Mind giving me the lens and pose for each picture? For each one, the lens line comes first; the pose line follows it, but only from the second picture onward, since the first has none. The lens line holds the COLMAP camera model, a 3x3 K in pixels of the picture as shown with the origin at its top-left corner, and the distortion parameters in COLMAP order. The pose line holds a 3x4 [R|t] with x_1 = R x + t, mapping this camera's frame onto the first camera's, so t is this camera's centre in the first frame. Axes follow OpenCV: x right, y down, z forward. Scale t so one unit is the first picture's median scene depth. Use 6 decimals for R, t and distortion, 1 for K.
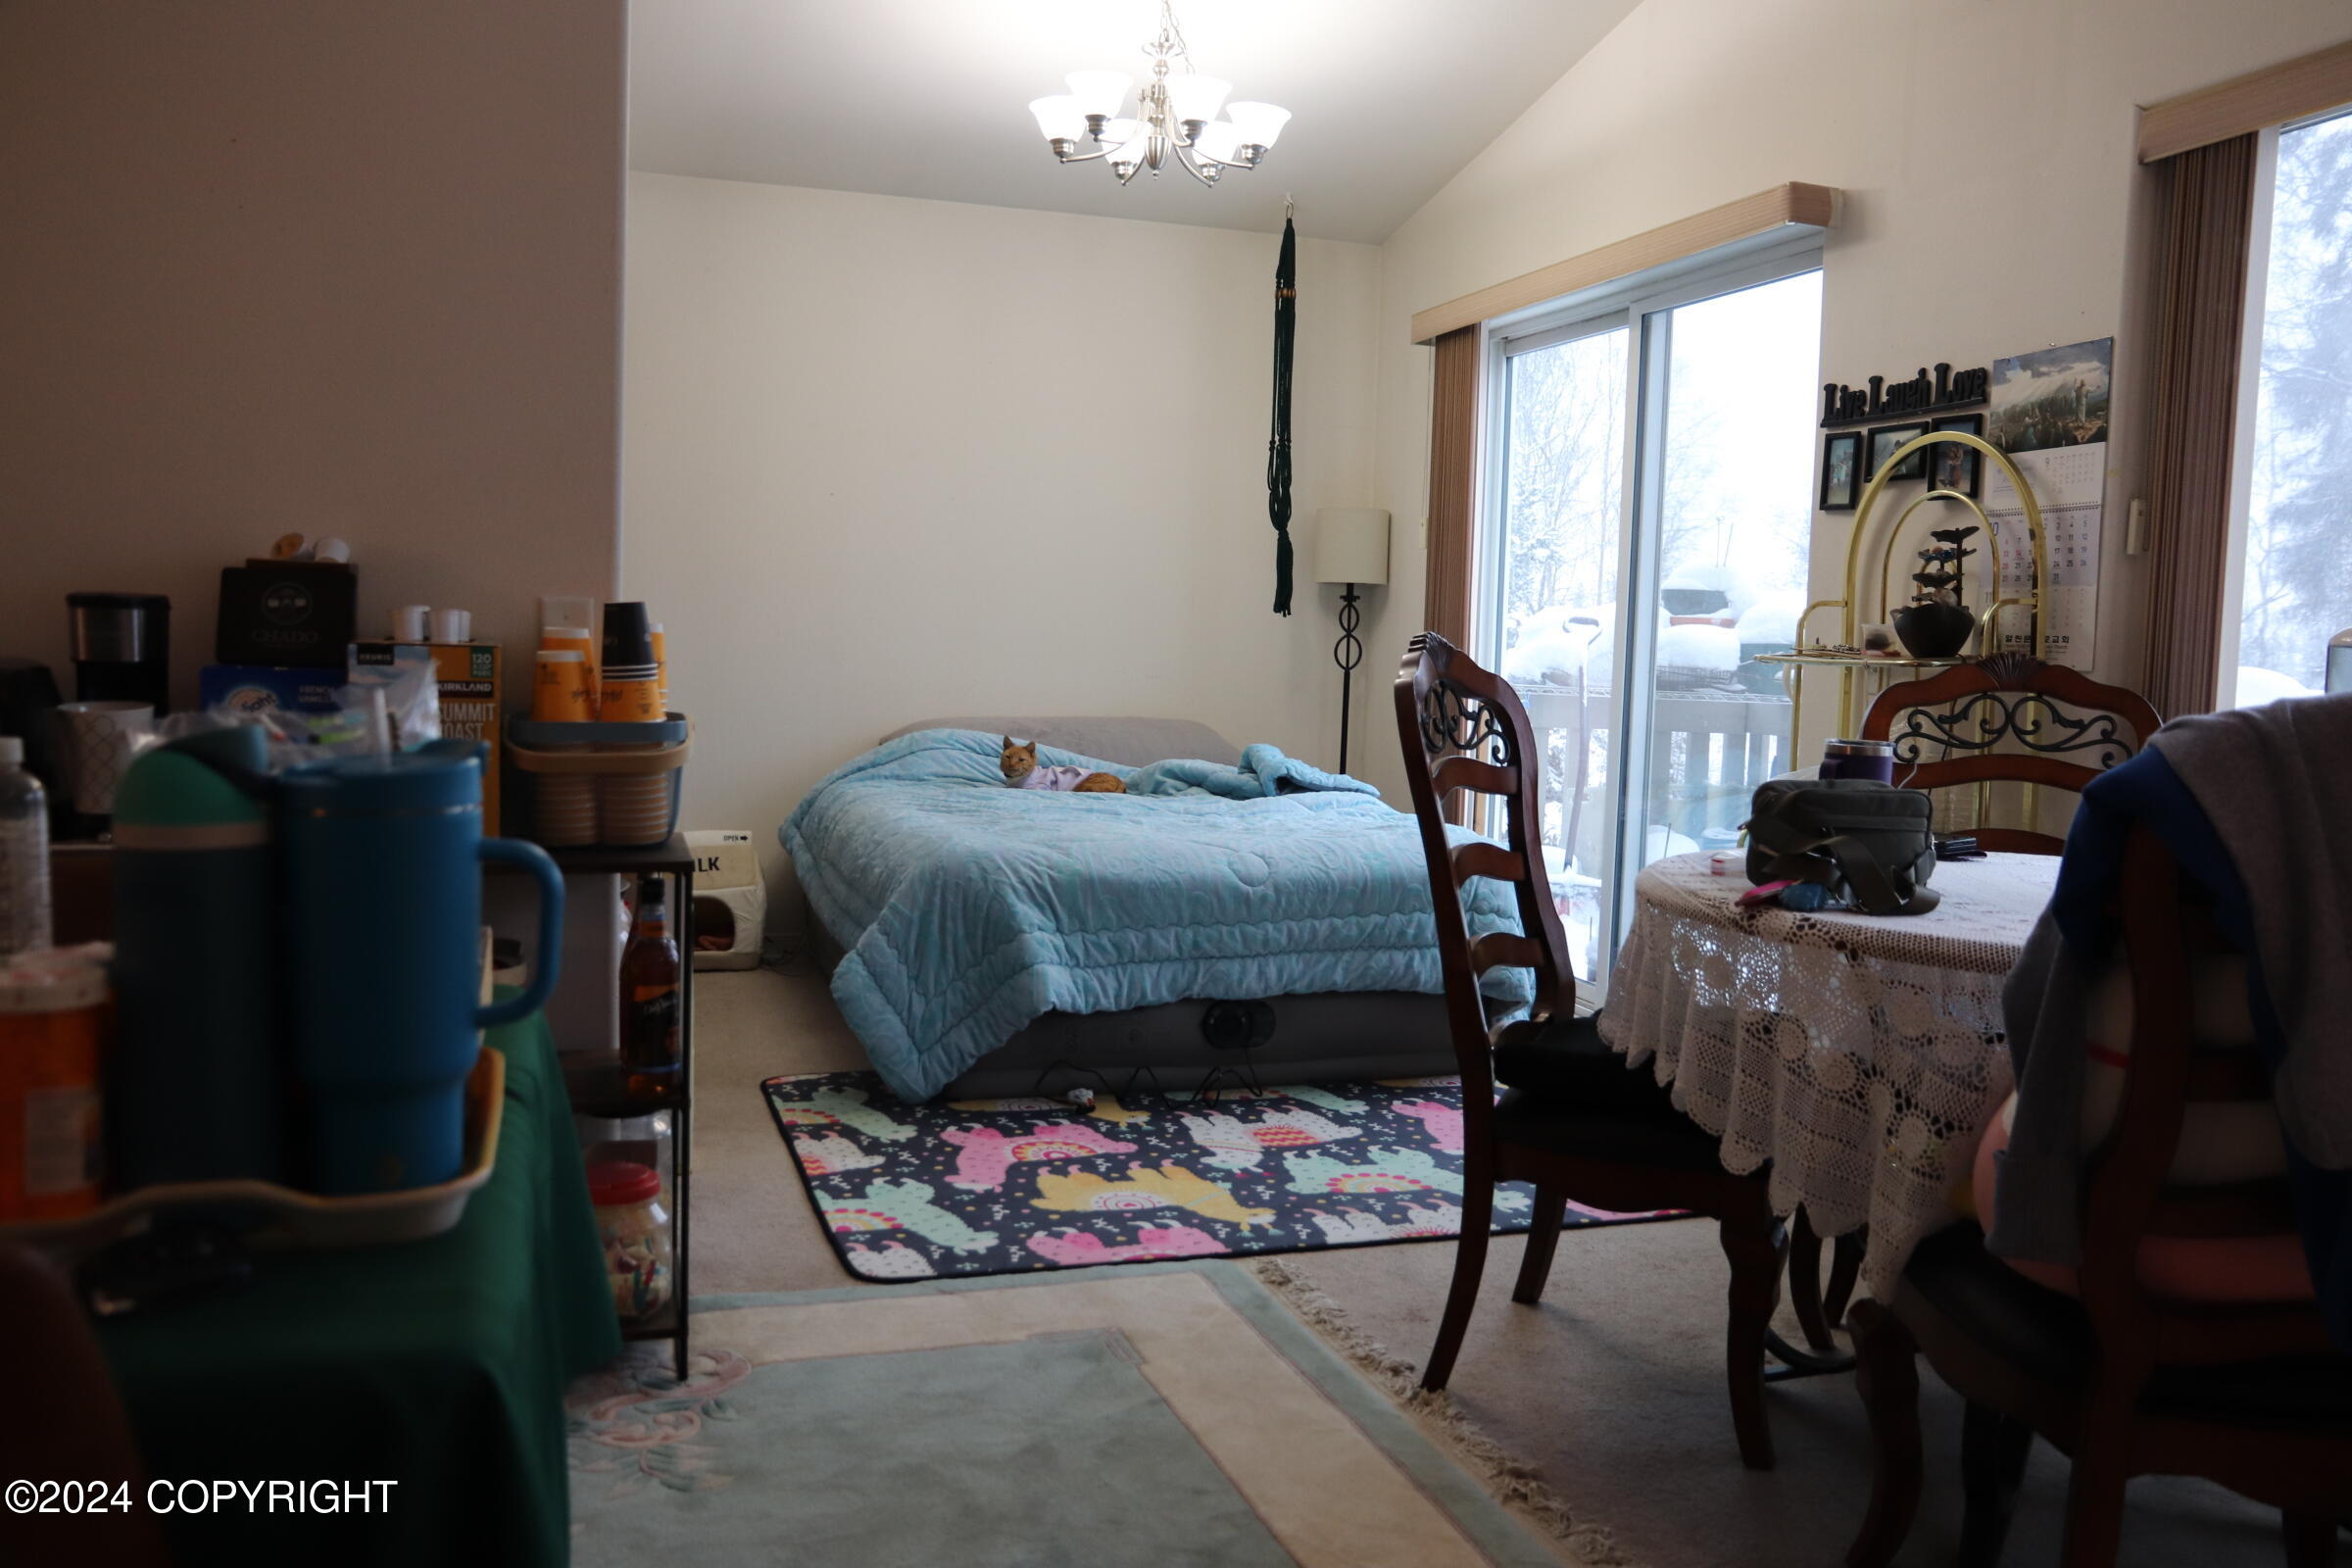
lens RADIAL K [[1874.0, 0, 1188.5], [0, 1874.0, 774.2], [0, 0, 1]] dist [-0.076290, 0.115449]
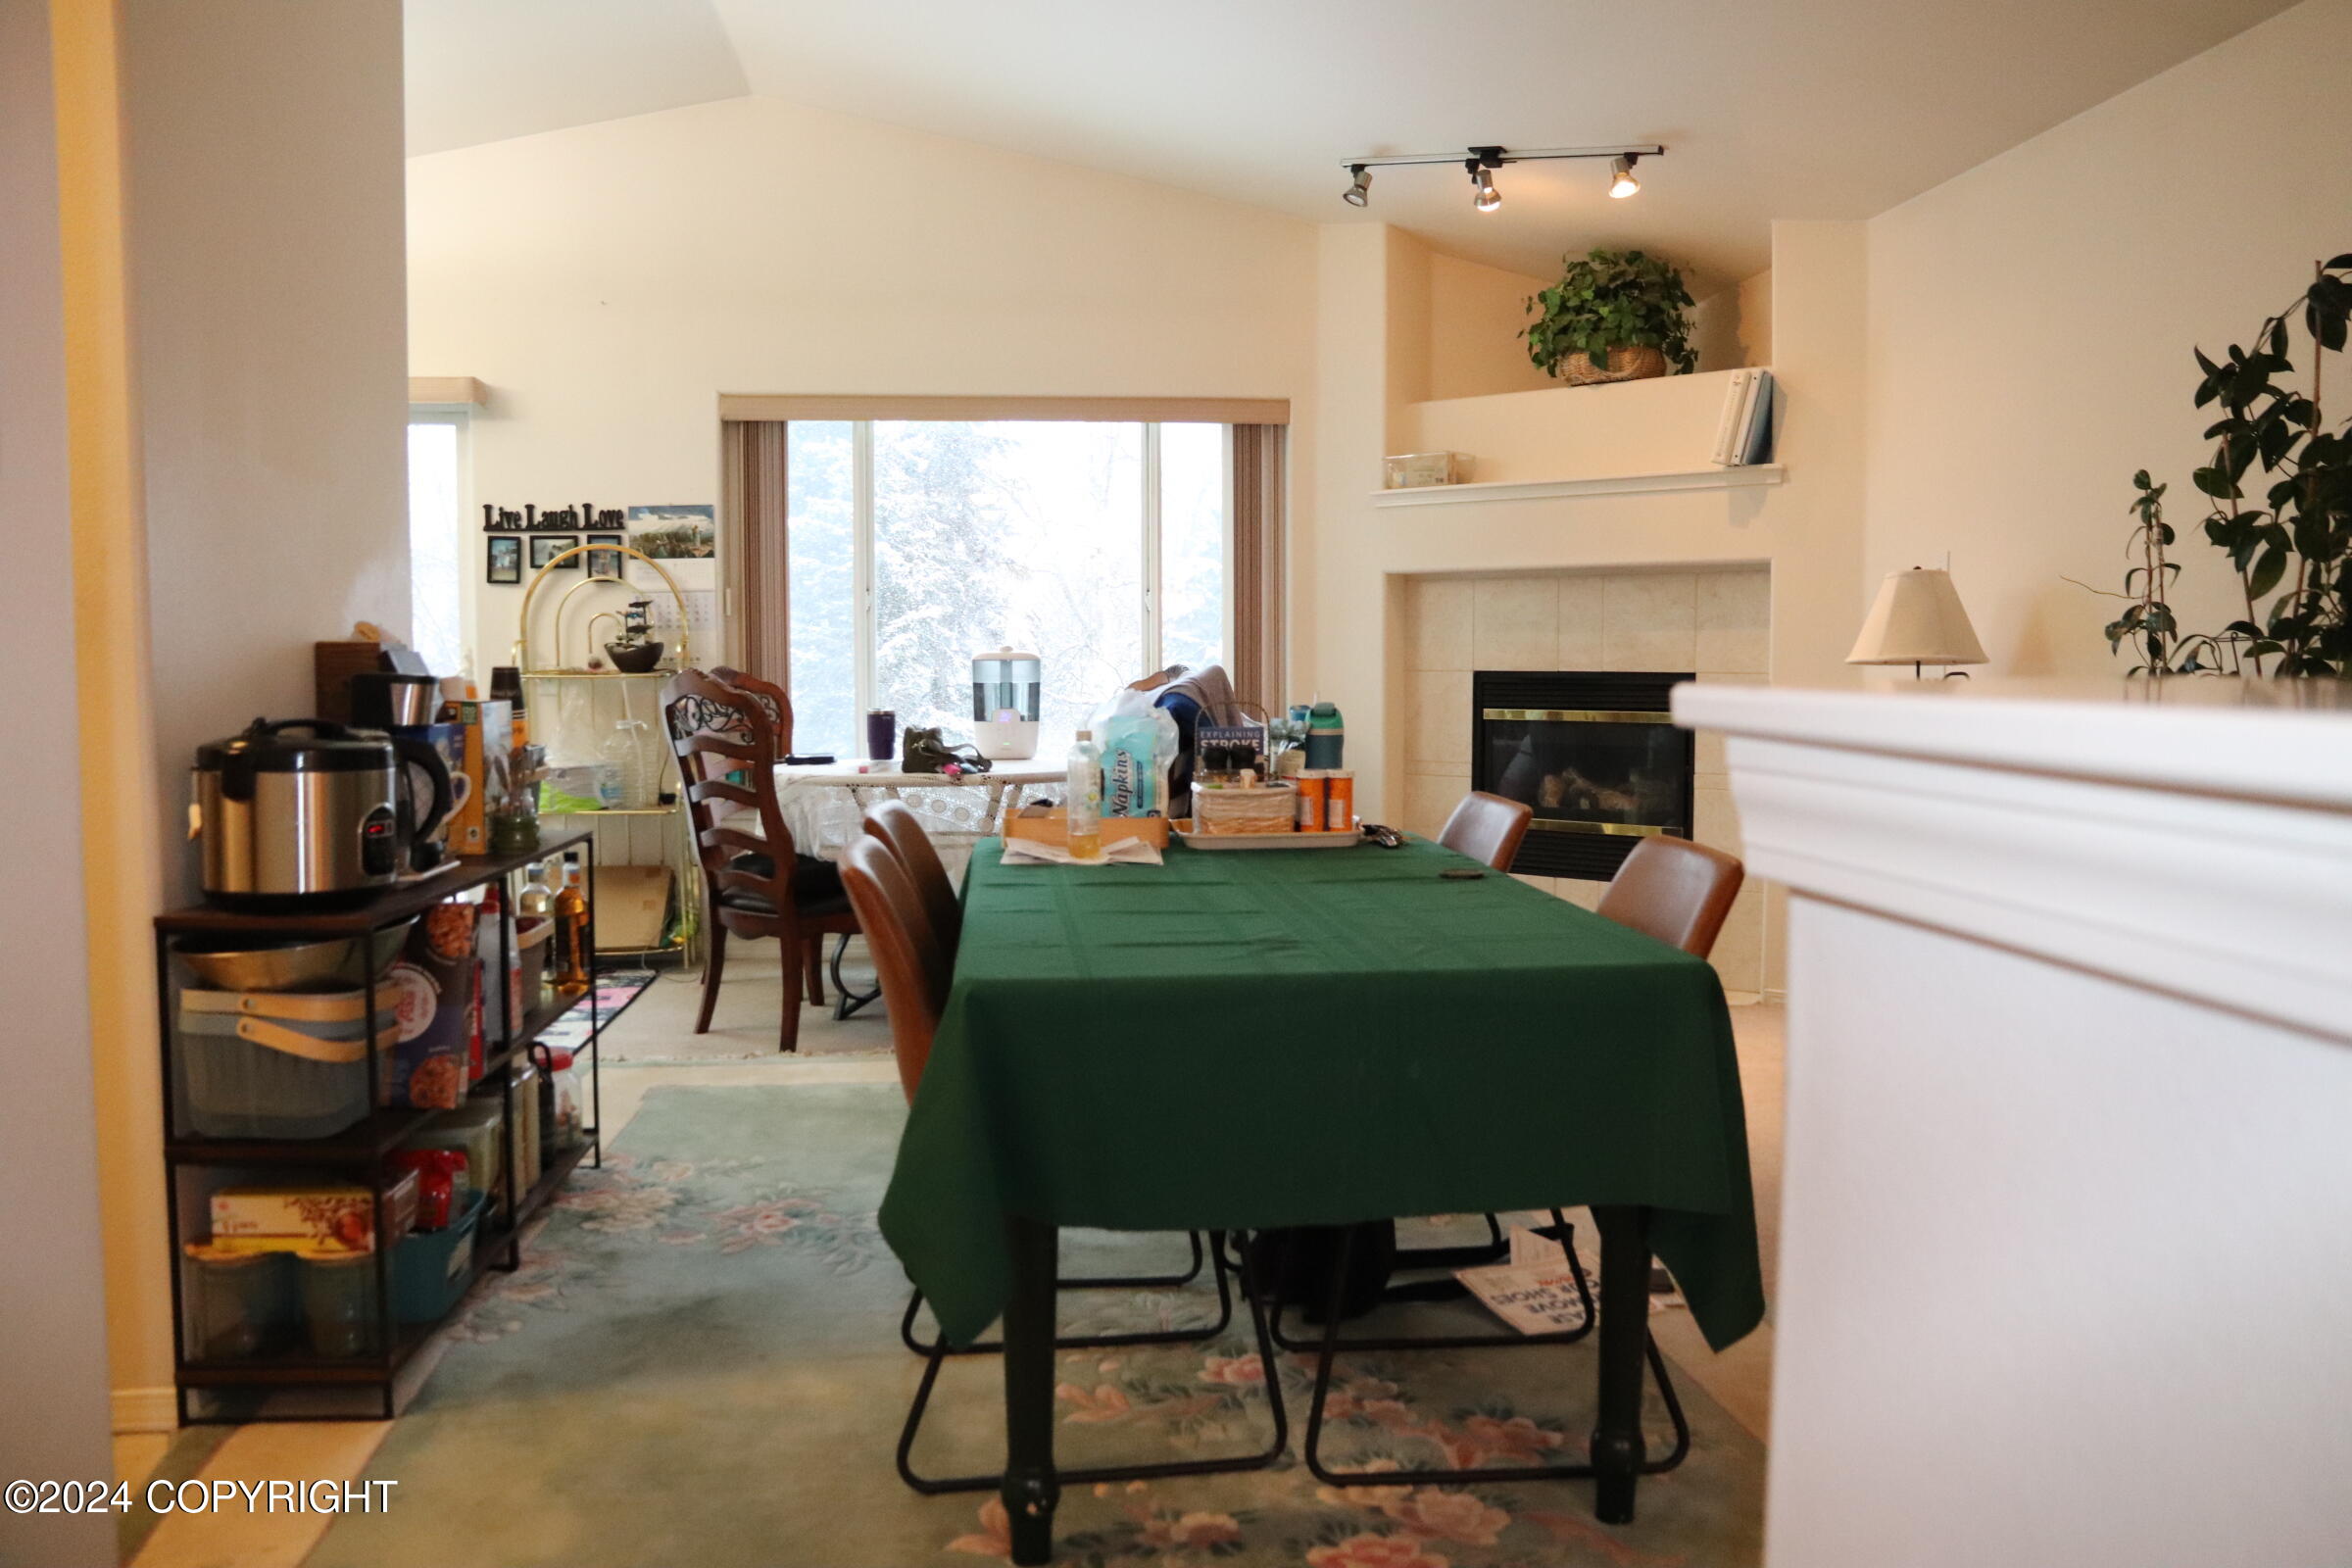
lens RADIAL K [[1624.4, 0, 1192.4], [0, 1624.4, 778.2], [0, 0, 1]] dist [-0.119008, 0.083590]
pose [[0.204325, -0.100812, 0.973698, -0.964758], [0.084334, 0.992798, 0.085092, -0.044956], [-0.975264, 0.064729, 0.211355, 0.145232]]
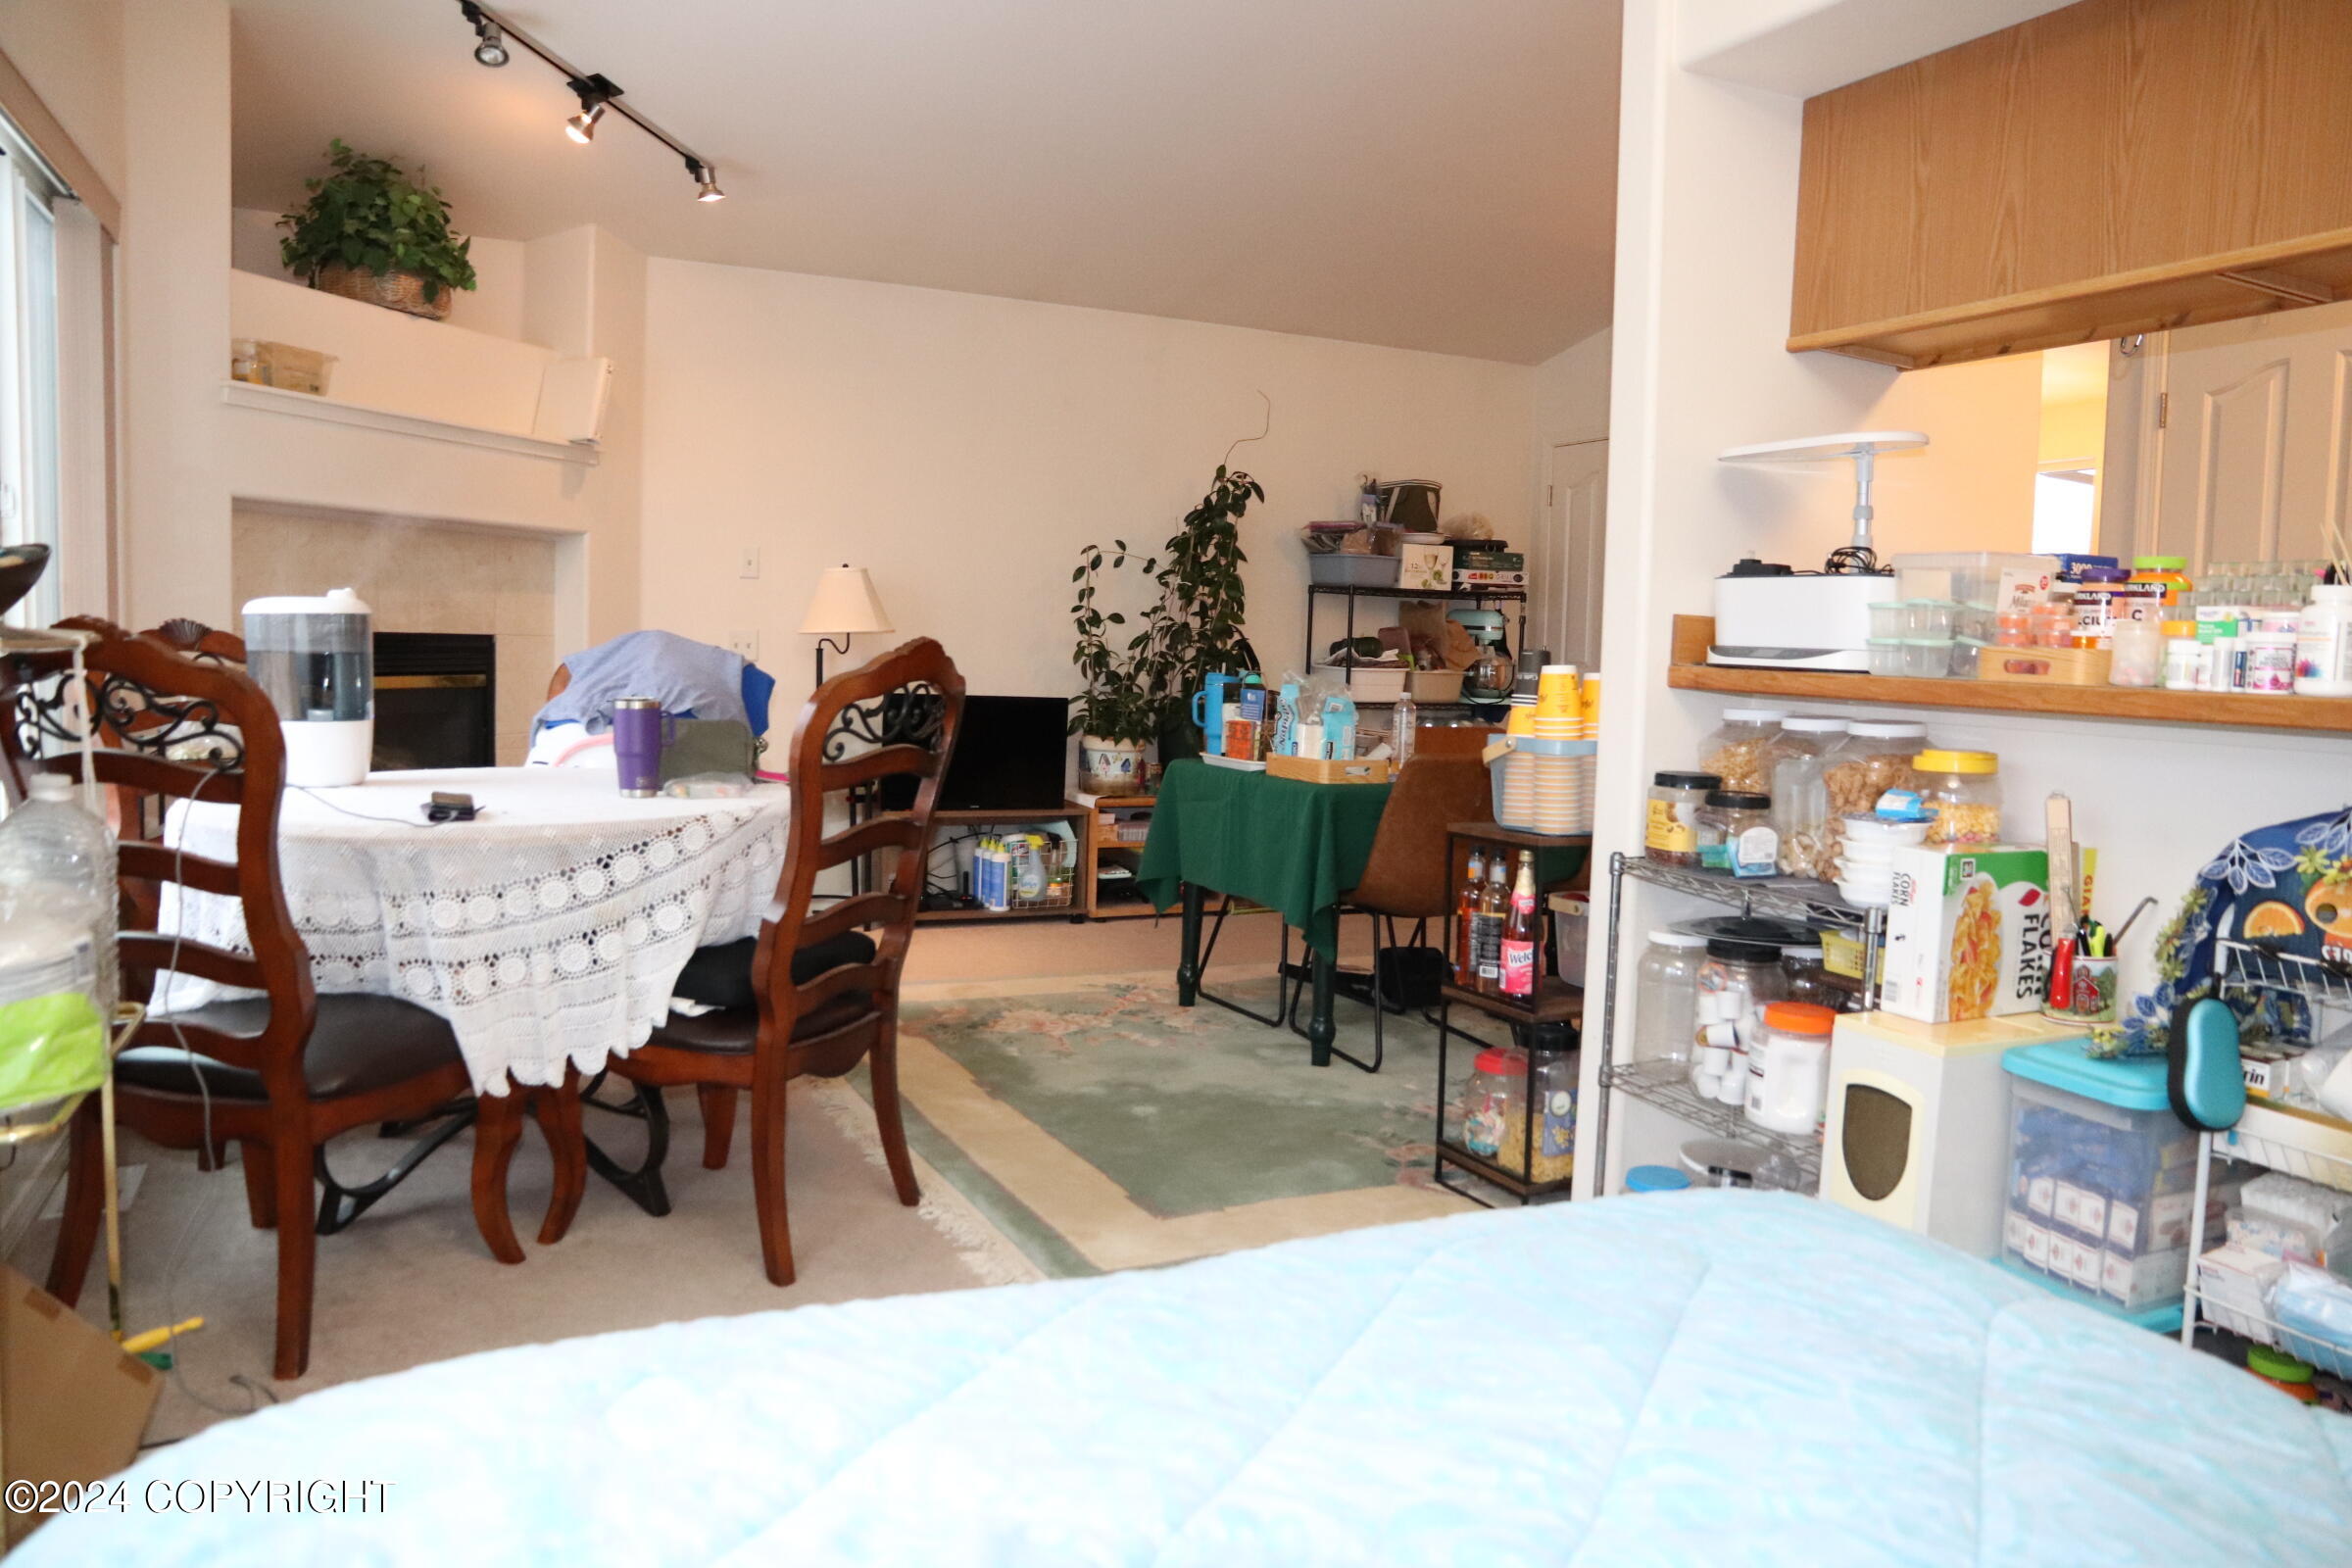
lens RADIAL K [[1624.4, 0, 1185.2], [0, 1624.4, 781.6], [0, 0, 1]] dist [-0.119008, 0.083590]
pose [[-0.989980, -0.048626, -0.132573, 0.072468], [-0.069246, 0.985380, 0.155666, -0.111772], [0.123065, 0.163286, -0.978873, 1.456786]]
